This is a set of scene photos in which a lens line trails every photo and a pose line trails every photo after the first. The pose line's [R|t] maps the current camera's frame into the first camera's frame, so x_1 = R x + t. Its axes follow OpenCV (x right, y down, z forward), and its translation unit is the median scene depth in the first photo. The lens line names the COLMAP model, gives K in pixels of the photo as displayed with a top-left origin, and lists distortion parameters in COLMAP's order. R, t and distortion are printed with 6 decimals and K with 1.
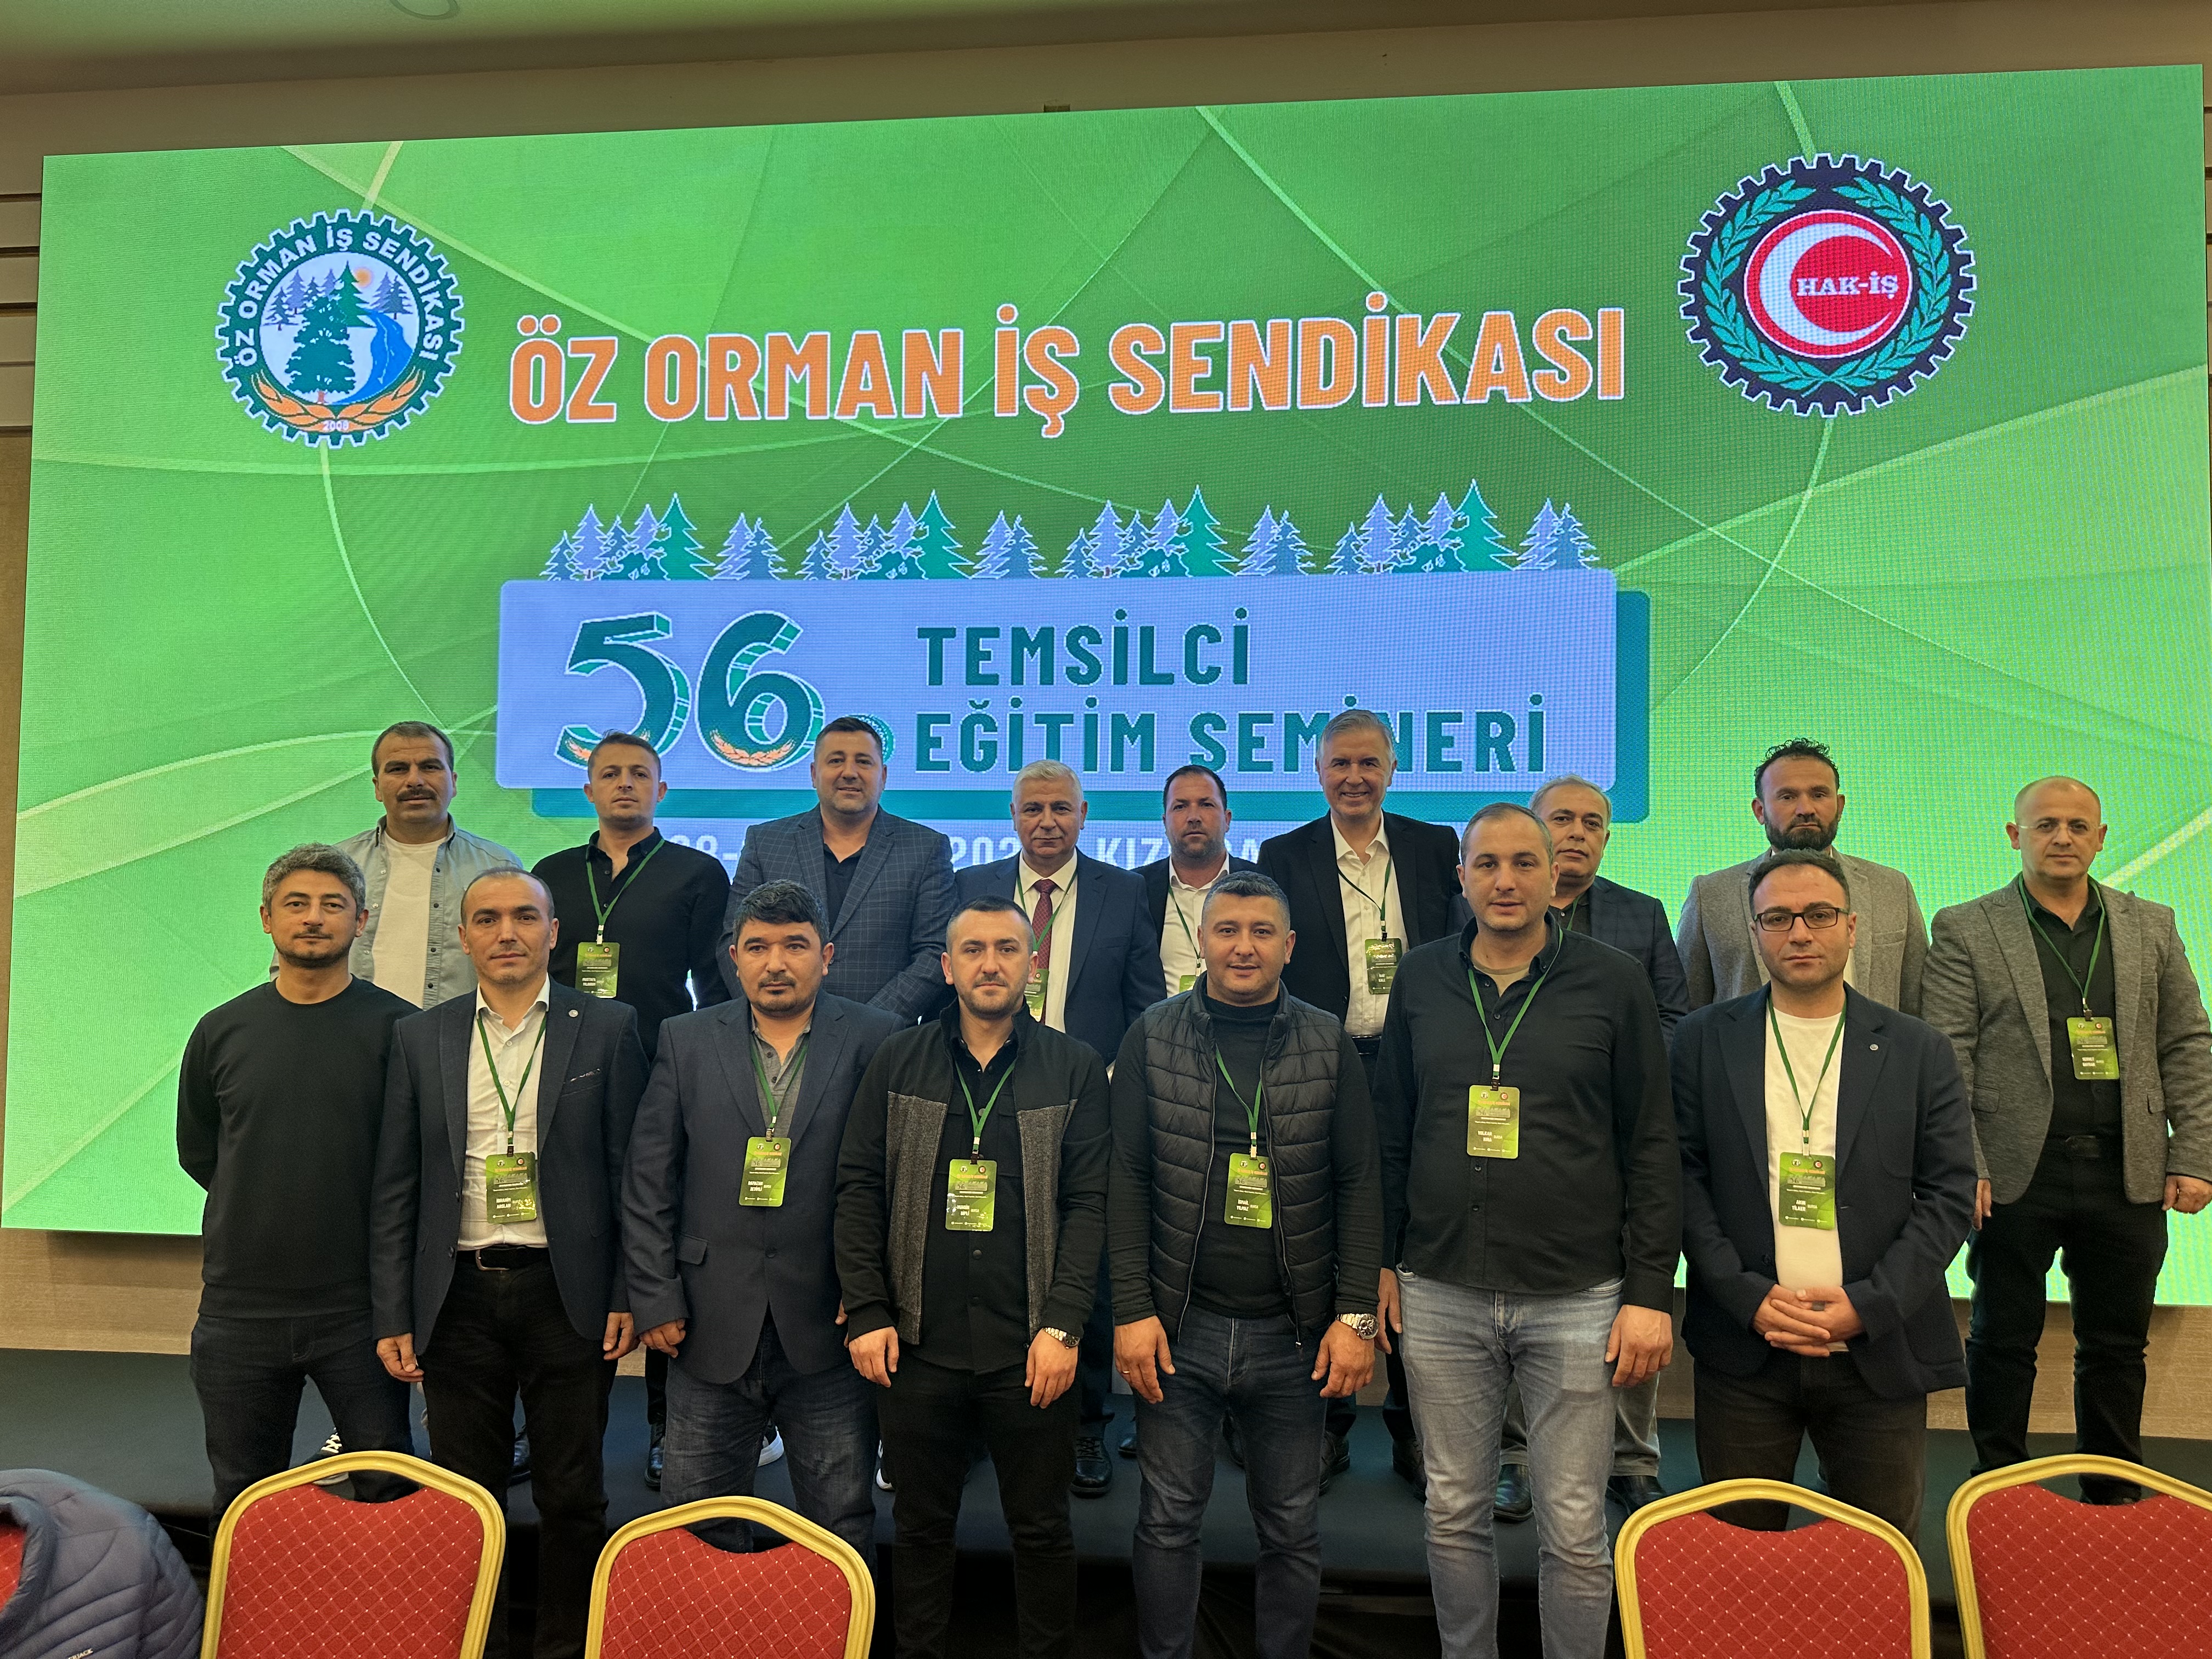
lens RADIAL K [[1557.9, 0, 1106.0], [0, 1557.9, 829.5], [0, 0, 1]] dist [0.085210, -0.114074]
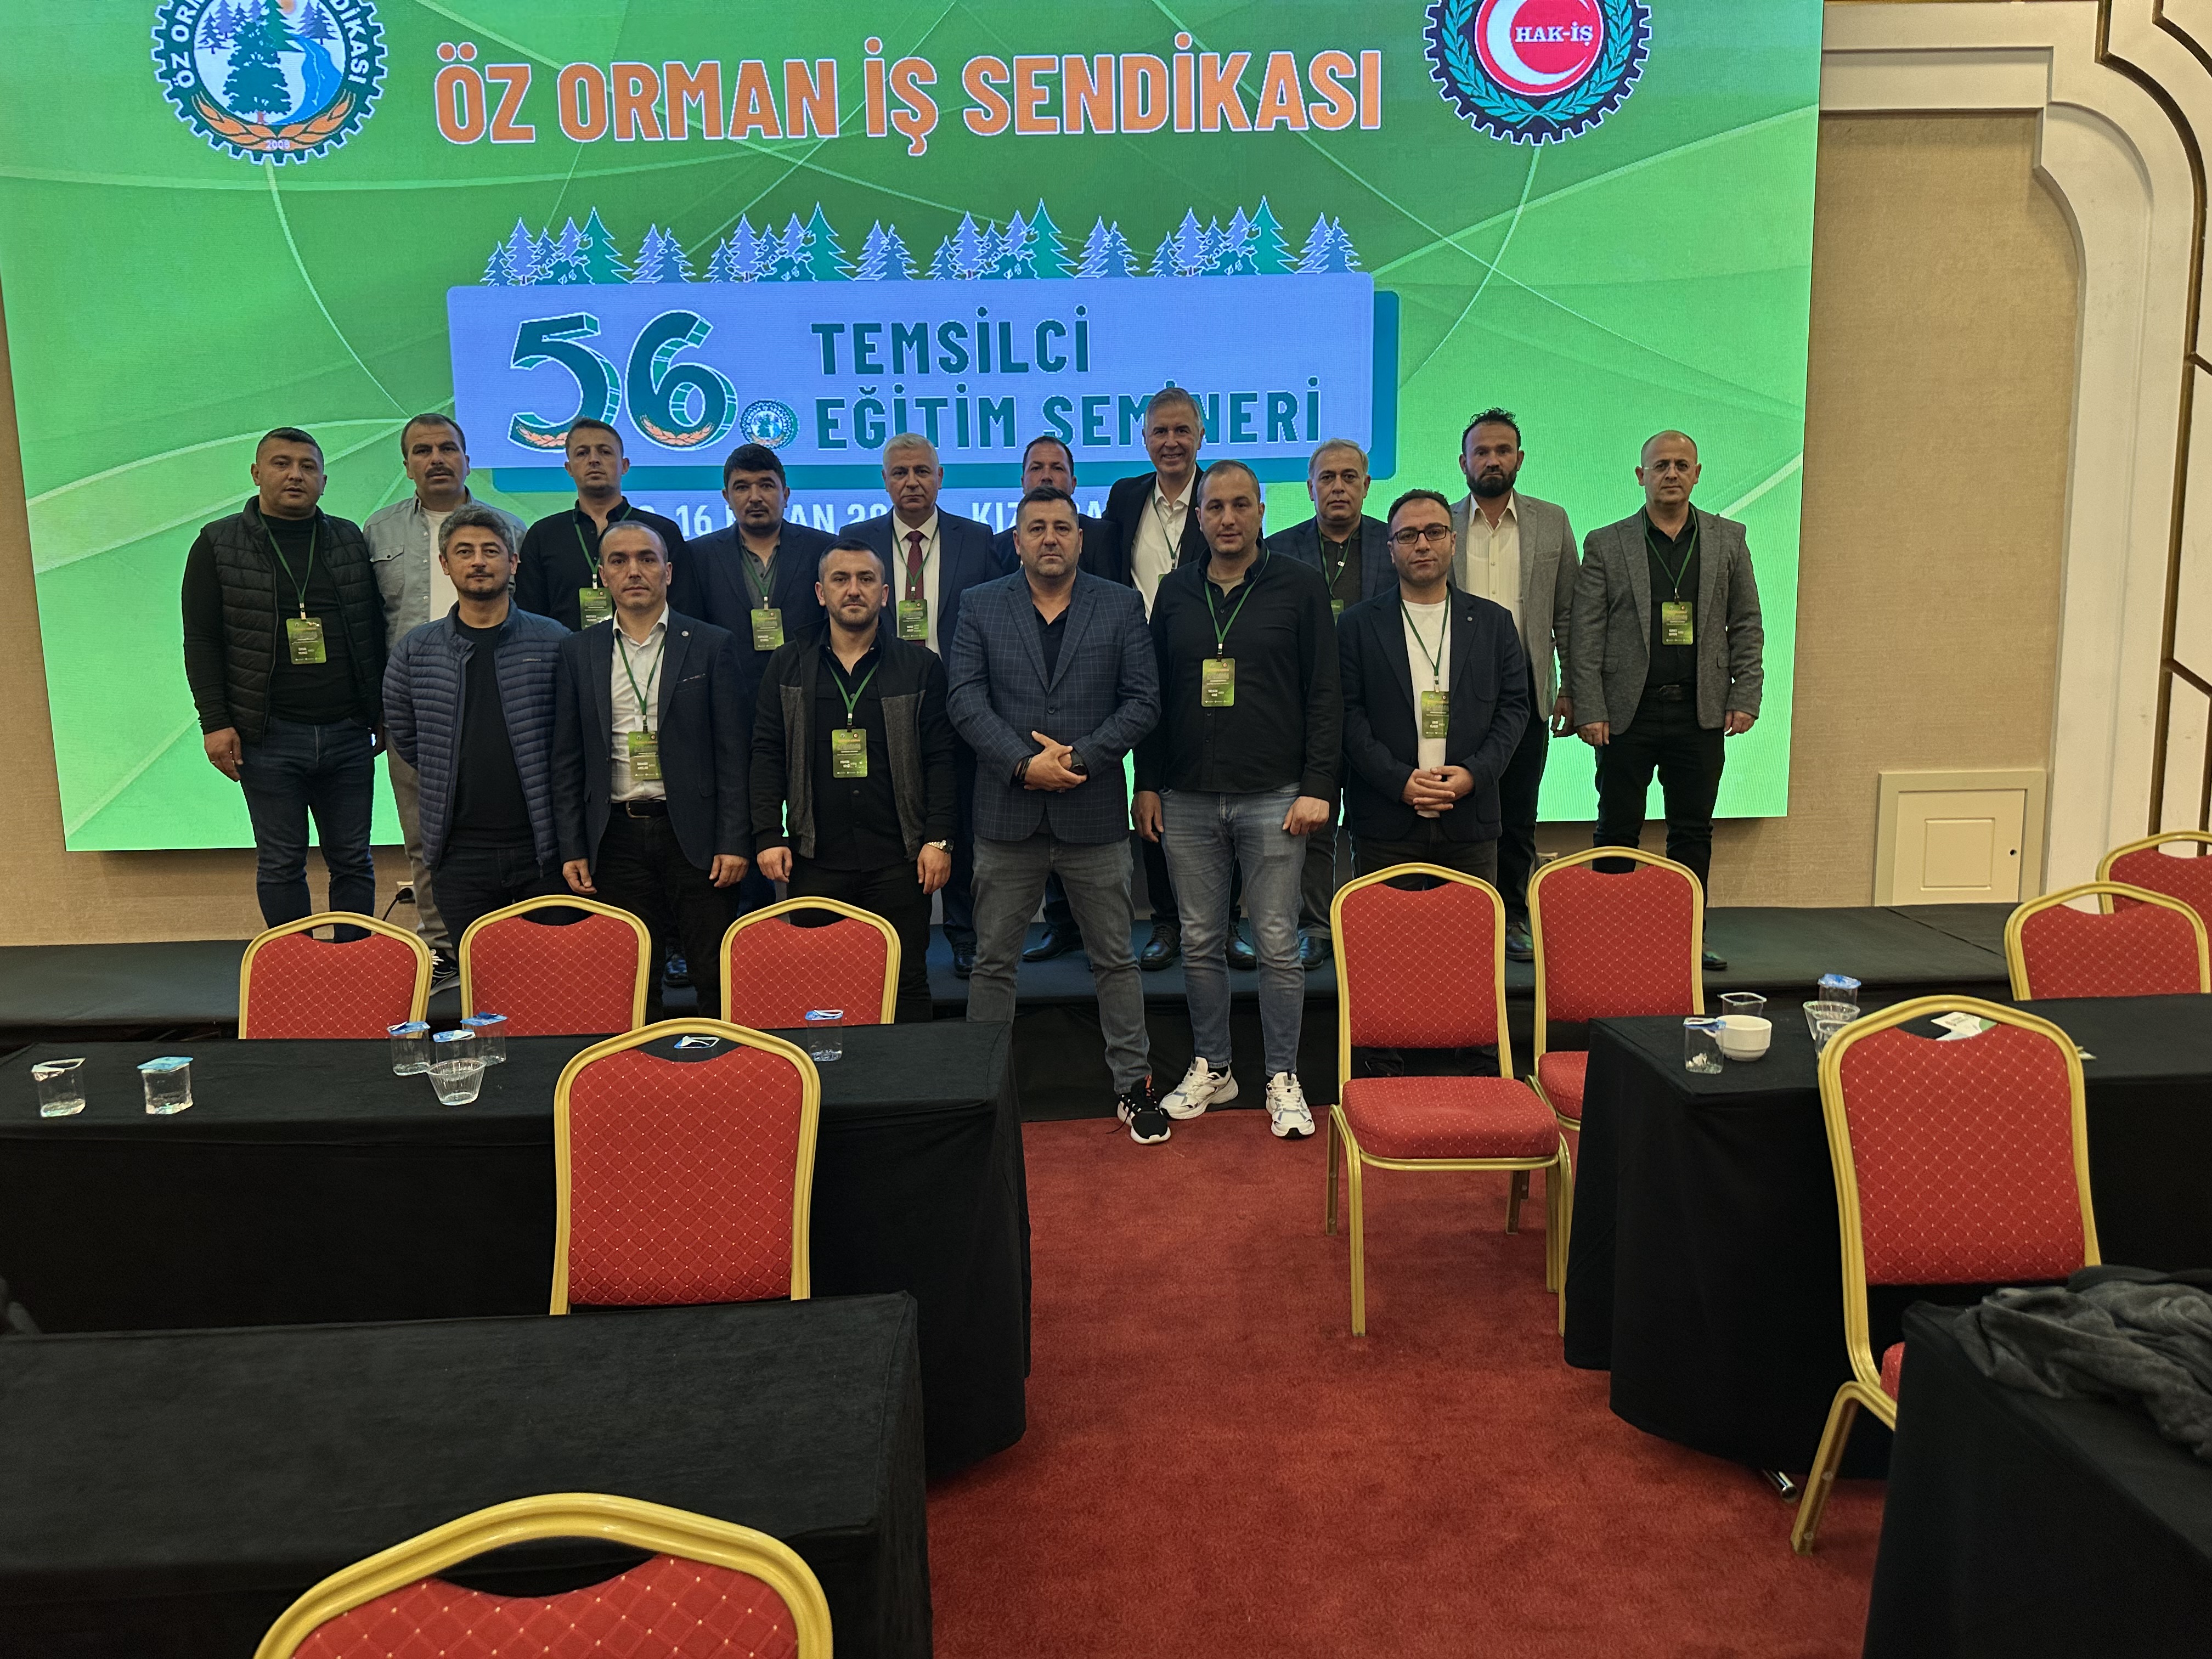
lens RADIAL K [[1607.2, 0, 1155.1], [0, 1607.2, 825.5], [0, 0, 1]] dist [0.010991, -0.007753]
pose [[0.990873, -0.049473, 0.125388, -0.034024], [0.025092, 0.981650, 0.189032, 0.021522], [-0.132440, -0.184161, 0.973933, -0.307442]]
